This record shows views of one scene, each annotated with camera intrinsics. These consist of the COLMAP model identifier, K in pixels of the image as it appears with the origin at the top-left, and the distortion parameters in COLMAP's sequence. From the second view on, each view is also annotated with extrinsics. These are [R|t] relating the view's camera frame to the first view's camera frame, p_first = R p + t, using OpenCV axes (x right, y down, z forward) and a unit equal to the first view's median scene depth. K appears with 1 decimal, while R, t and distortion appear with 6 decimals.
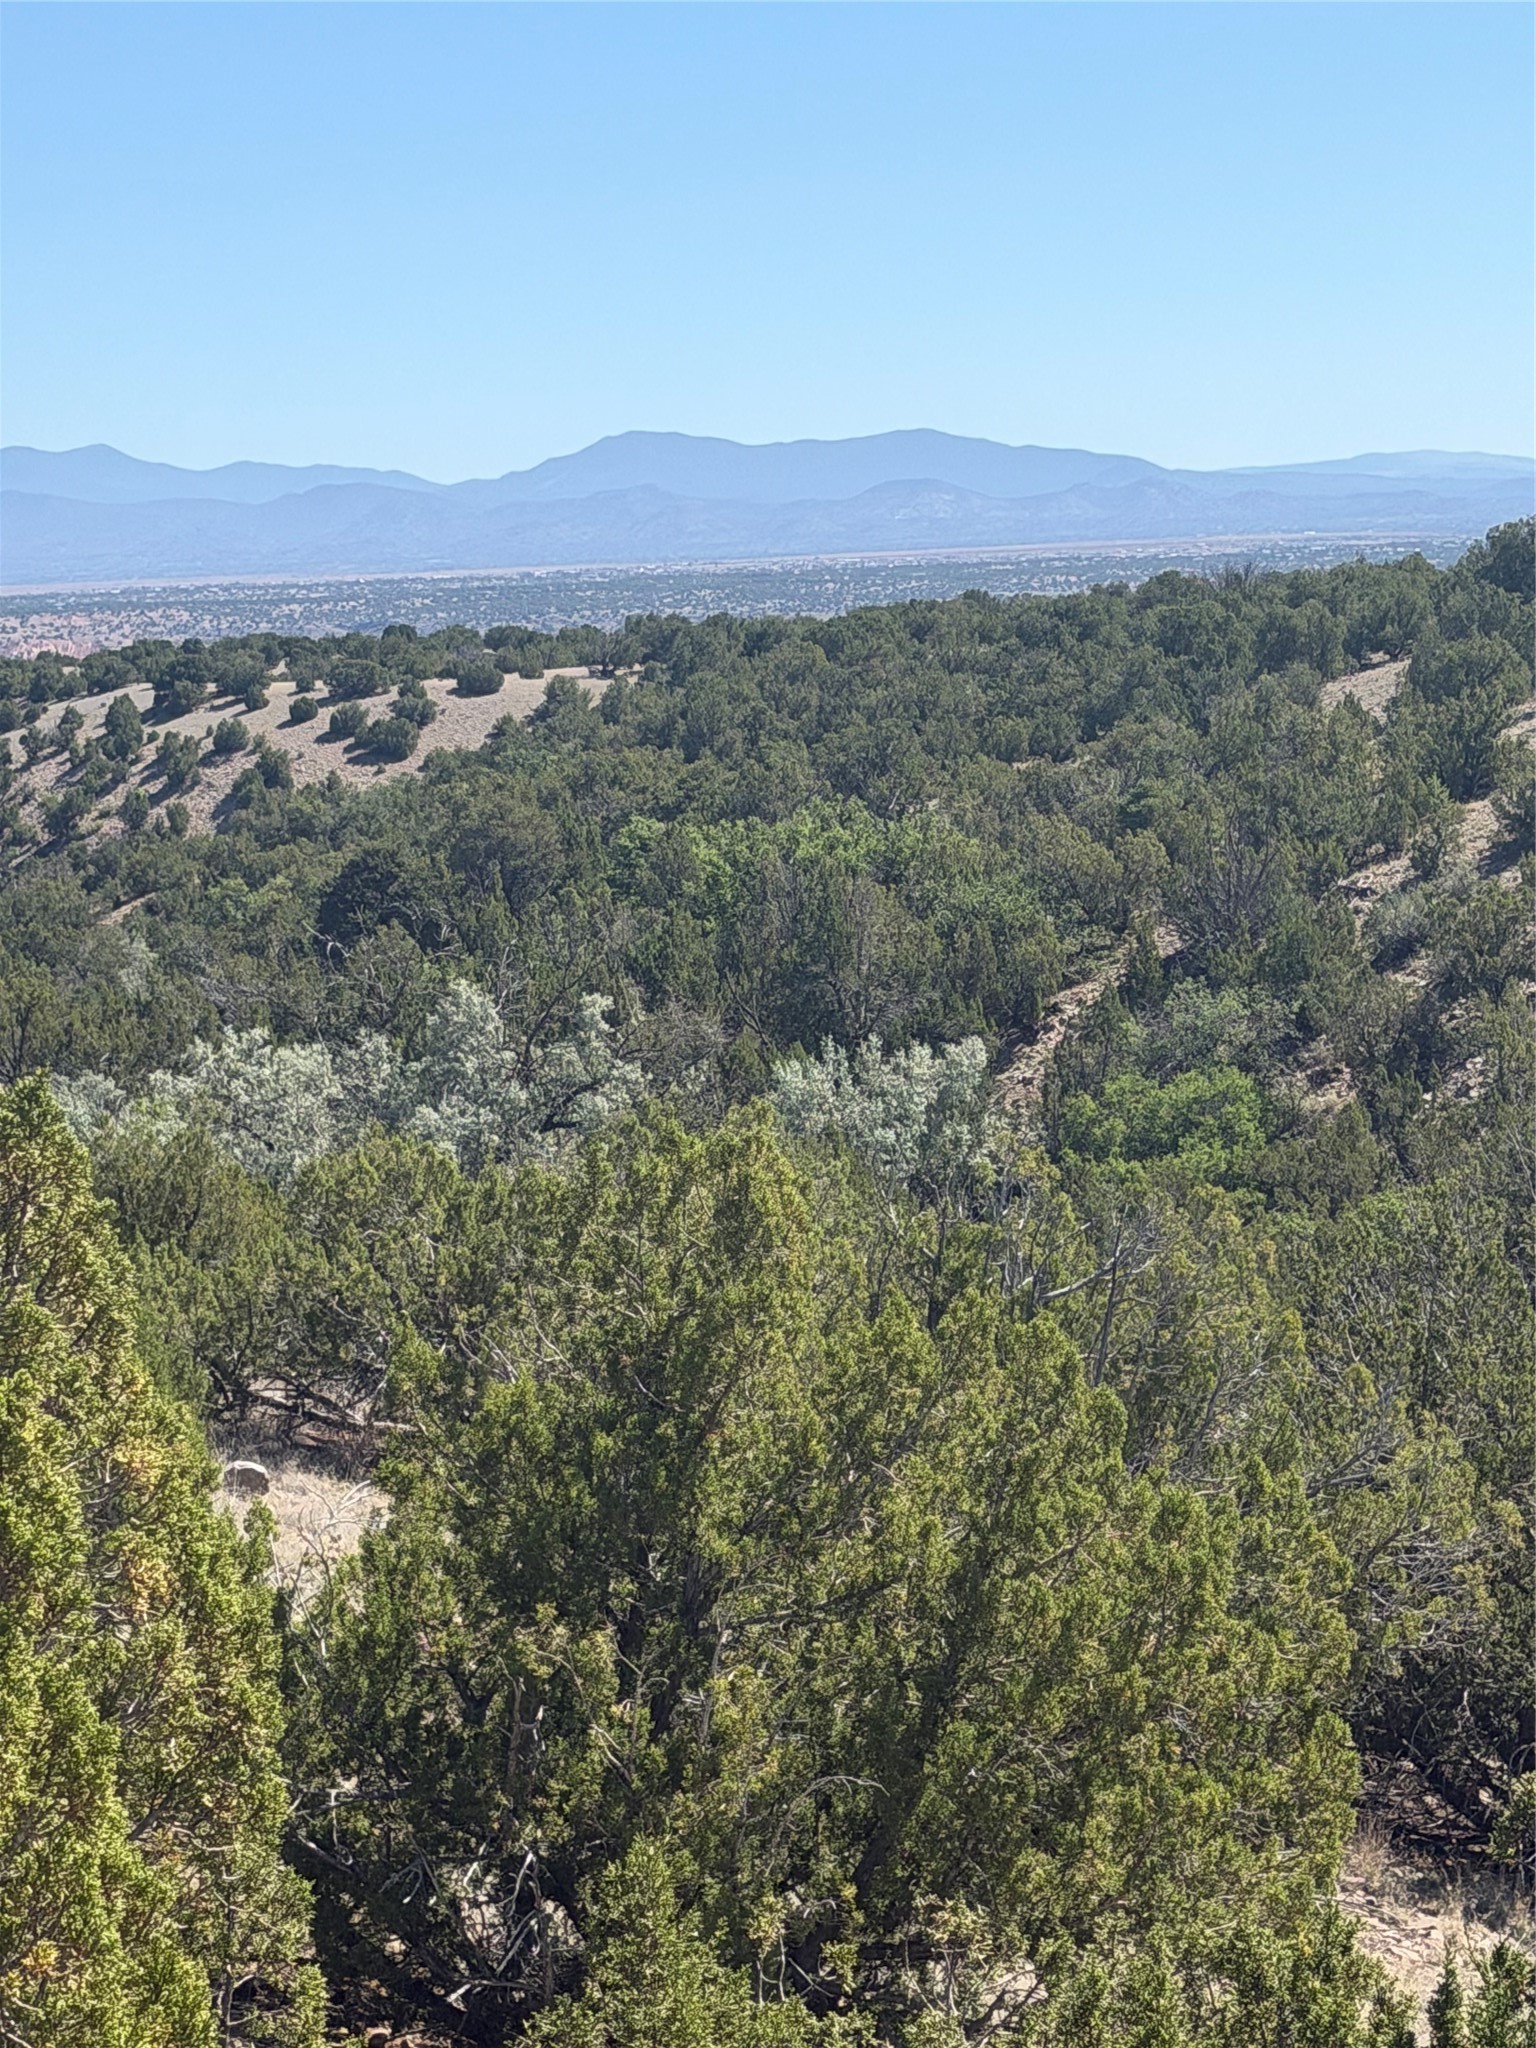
lens RADIAL K [[5238.7, 0, 770.3], [0, 5238.7, 1019.3], [0, 0, 1]] dist [0.049587, 0.000000]
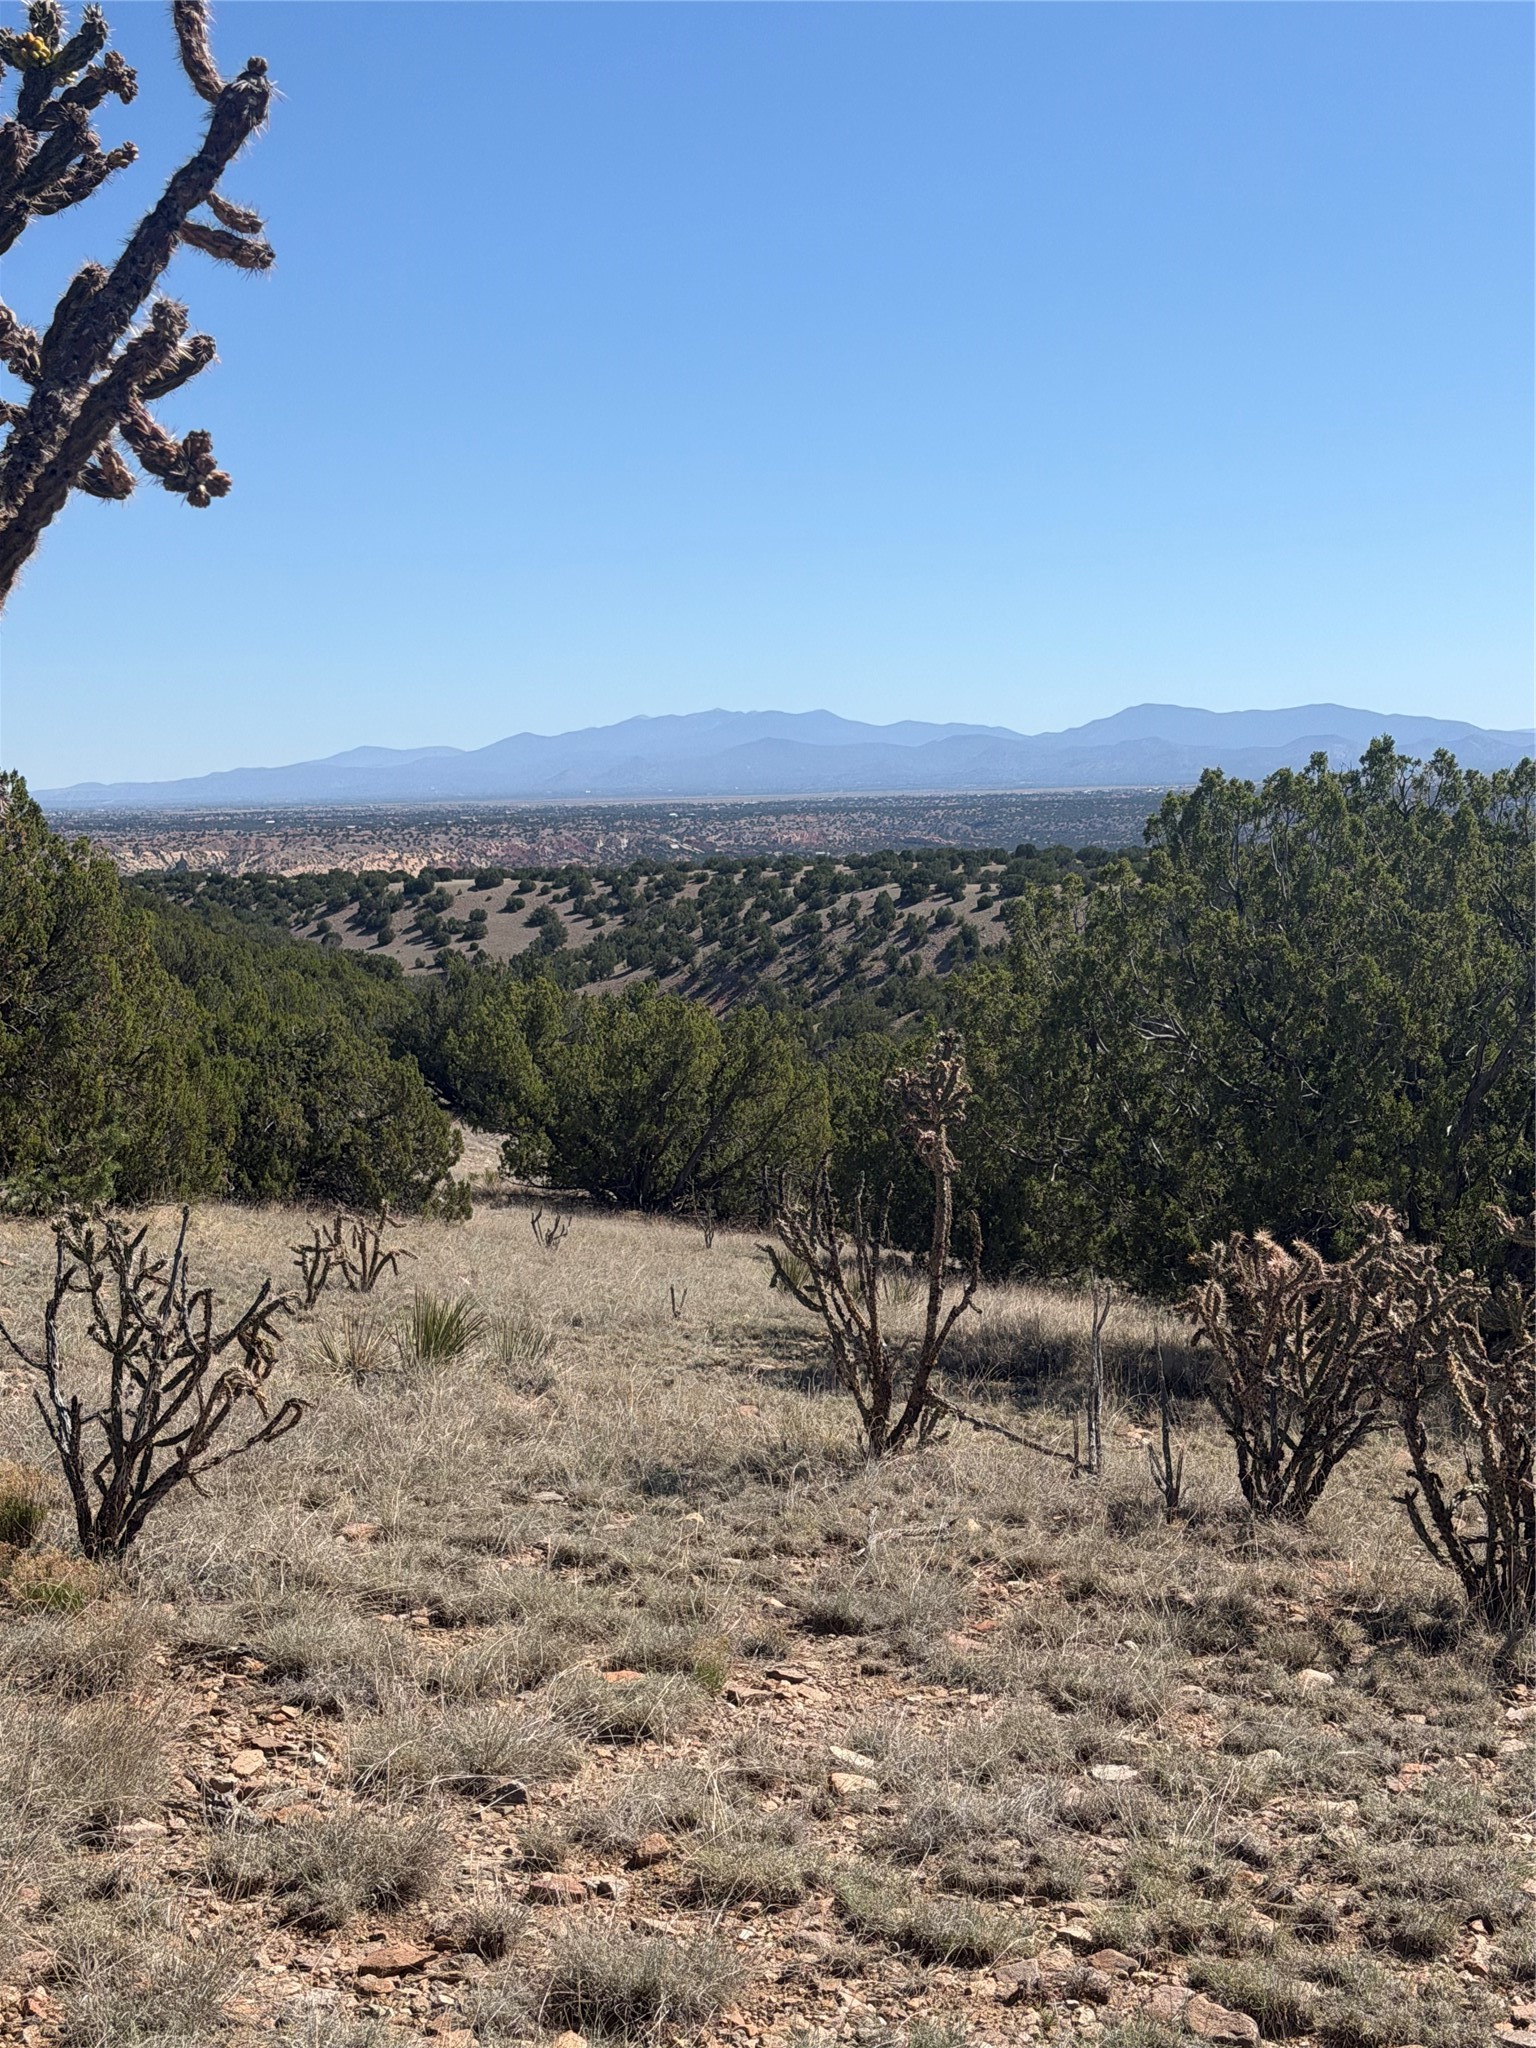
lens RADIAL K [[3202.7, 0, 757.0], [0, 3202.7, 1035.9], [0, 0, 1]] dist [0.069121, 0.000000]
pose [[0.989109, 0.026954, -0.144698, -0.005945], [-0.028074, 0.999590, -0.005708, -0.004460], [0.144485, 0.009708, 0.989459, -0.084856]]
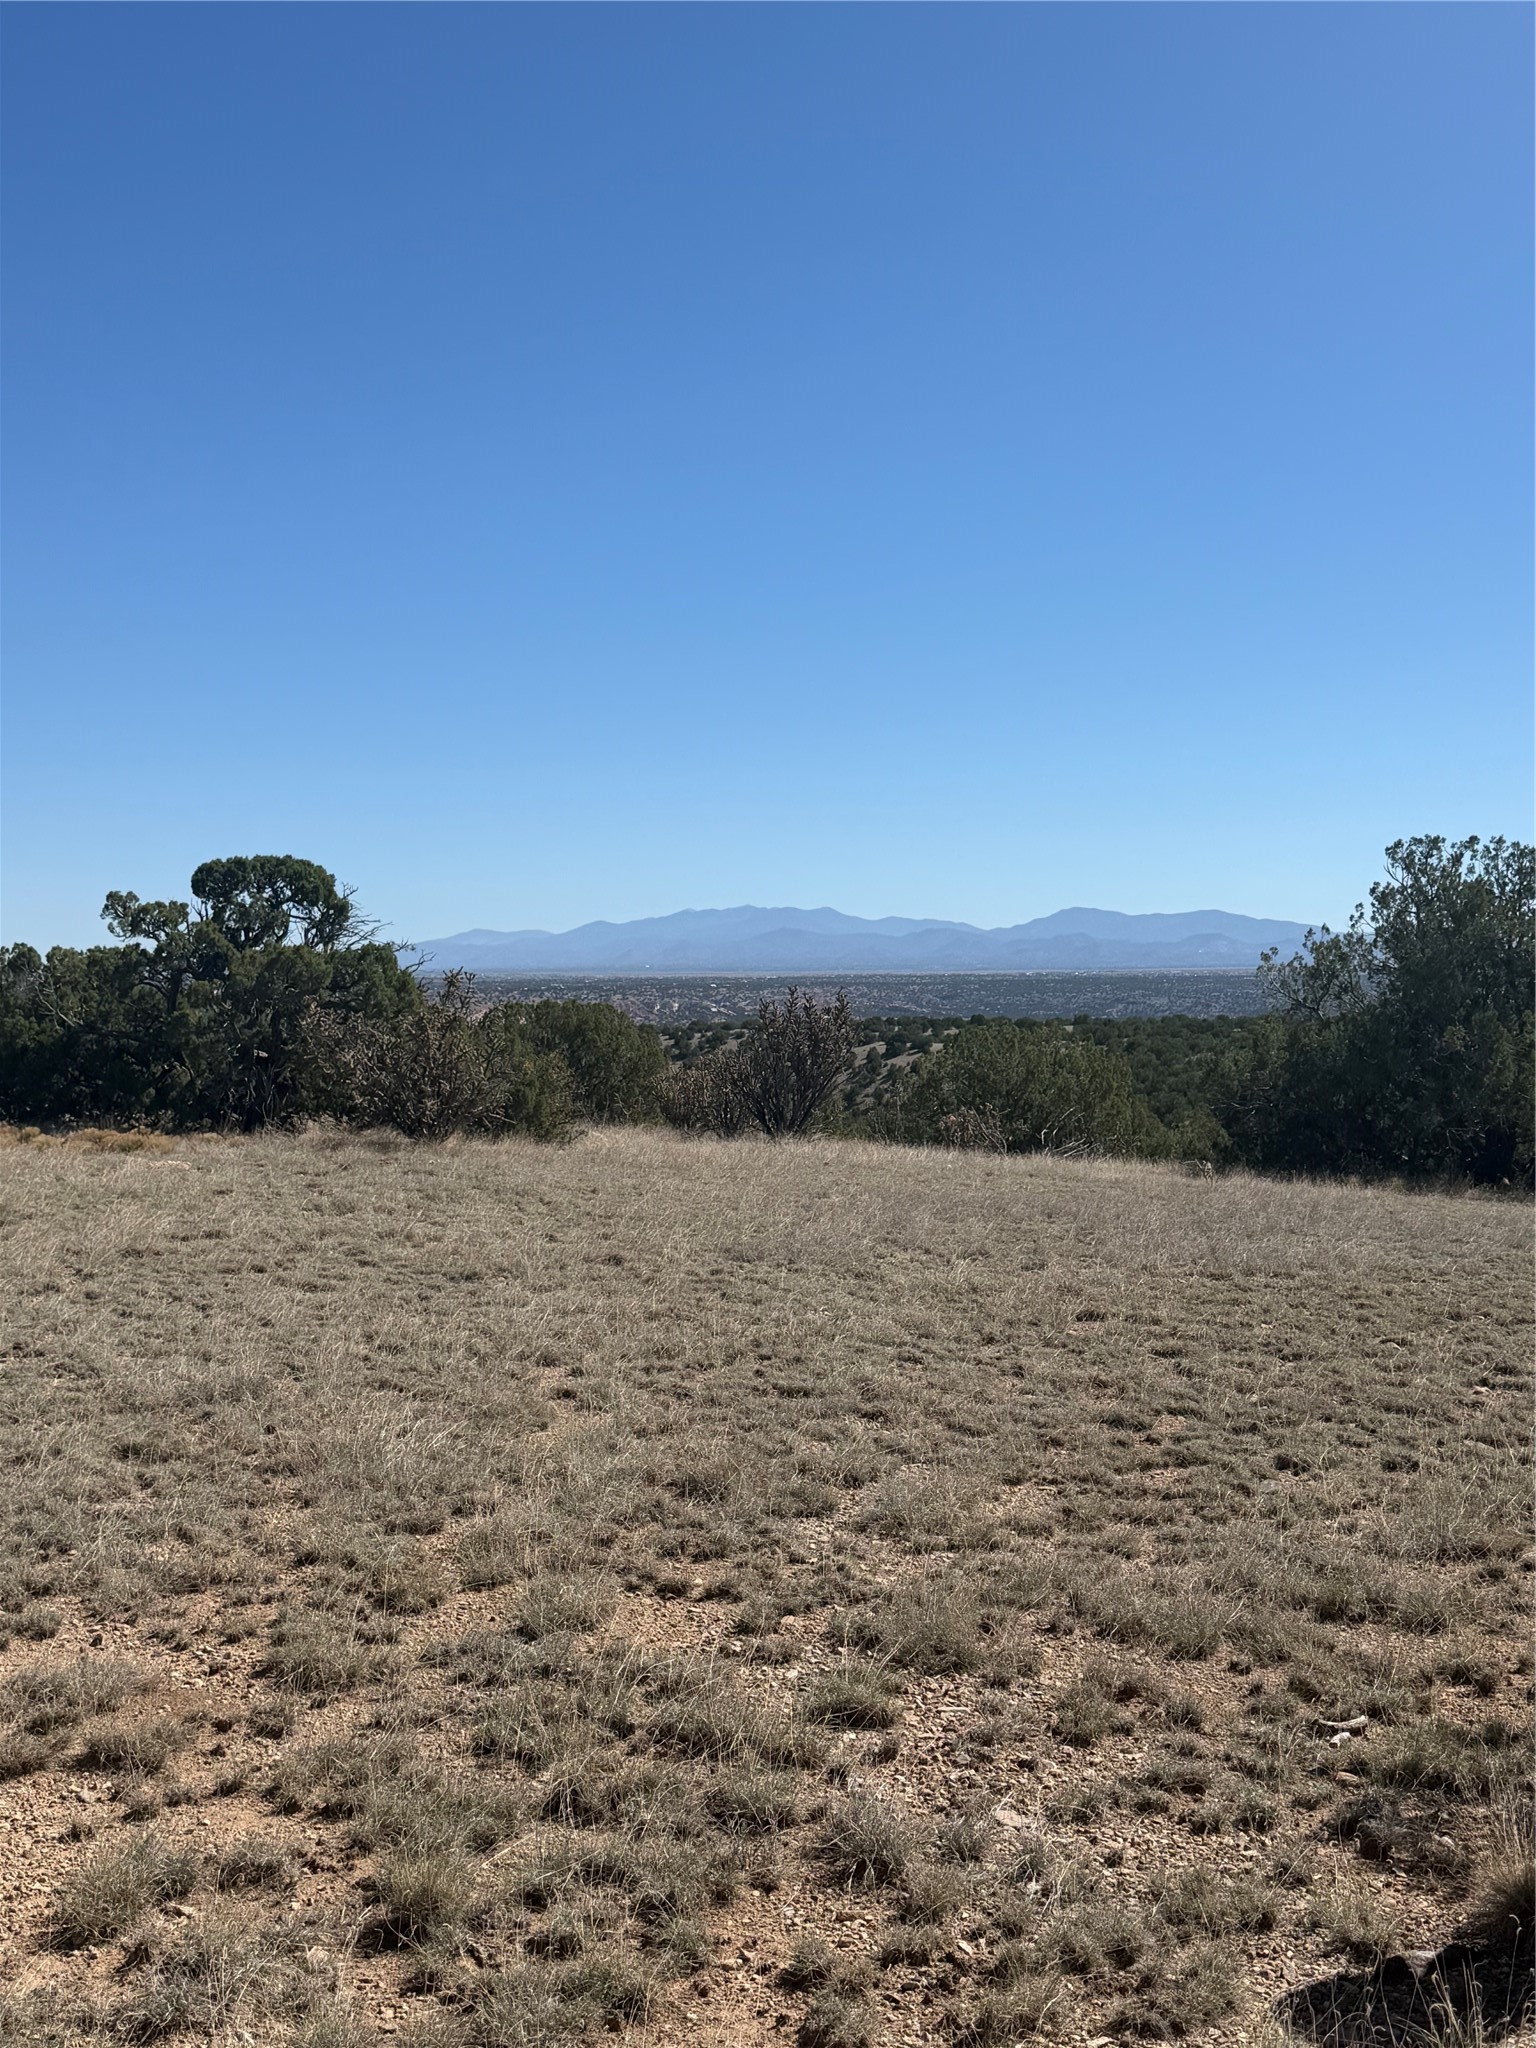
lens RADIAL K [[2465.1, 0, 762.2], [0, 2465.1, 1025.0], [0, 0, 1]] dist [0.037333, 0.000000]
pose [[0.987829, 0.036733, -0.151142, 0.000786], [-0.046045, 0.997220, -0.058579, -0.001189], [0.148570, 0.064825, 0.986775, -0.152334]]
